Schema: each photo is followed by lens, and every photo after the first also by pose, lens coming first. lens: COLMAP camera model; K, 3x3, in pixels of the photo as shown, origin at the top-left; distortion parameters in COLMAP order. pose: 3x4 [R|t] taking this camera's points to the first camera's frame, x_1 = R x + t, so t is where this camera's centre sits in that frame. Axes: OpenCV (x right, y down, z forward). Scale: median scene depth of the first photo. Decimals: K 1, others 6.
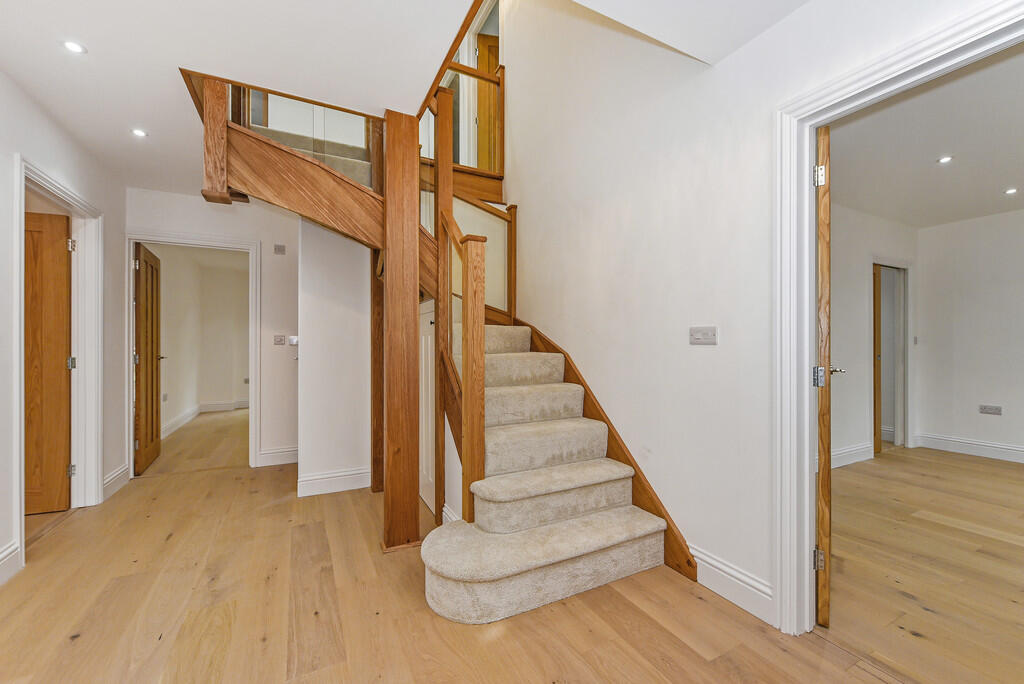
lens RADIAL K [[407.8, 0, 510.0], [0, 407.8, 345.3], [0, 0, 1]] dist [-0.000992, -0.001106]
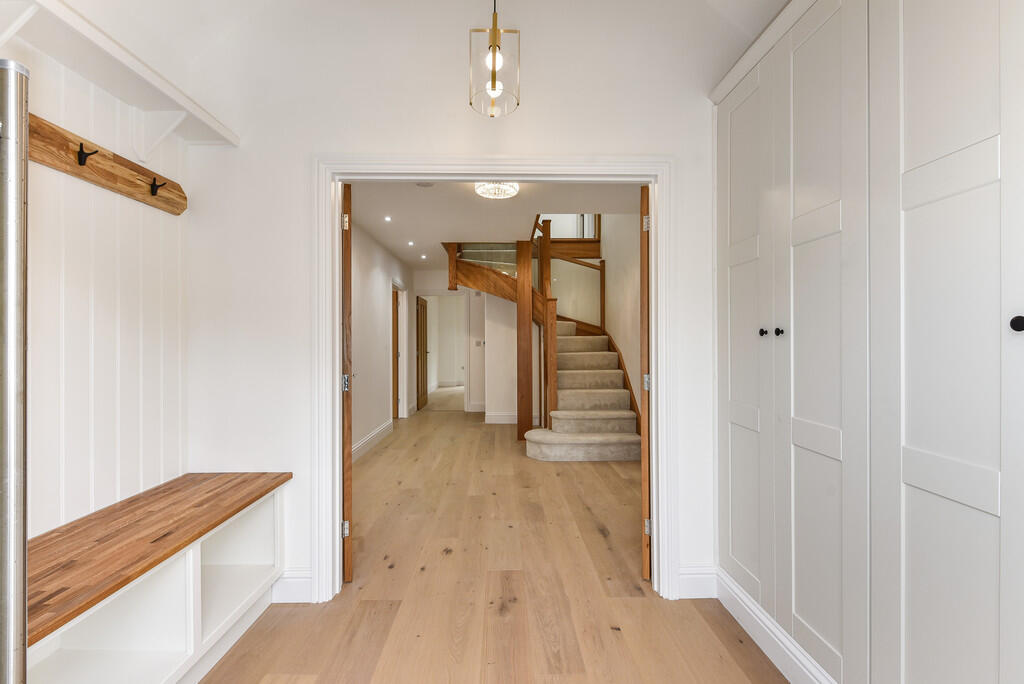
lens RADIAL K [[407.8, 0, 511.7], [0, 407.8, 343.5], [0, 0, 1]] dist [-0.000992, -0.001106]
pose [[0.899709, -0.001326, -0.436488, 0.571843], [0.000469, 0.999998, -0.002071, -0.018328], [0.436490, 0.001659, 0.899708, -0.897047]]
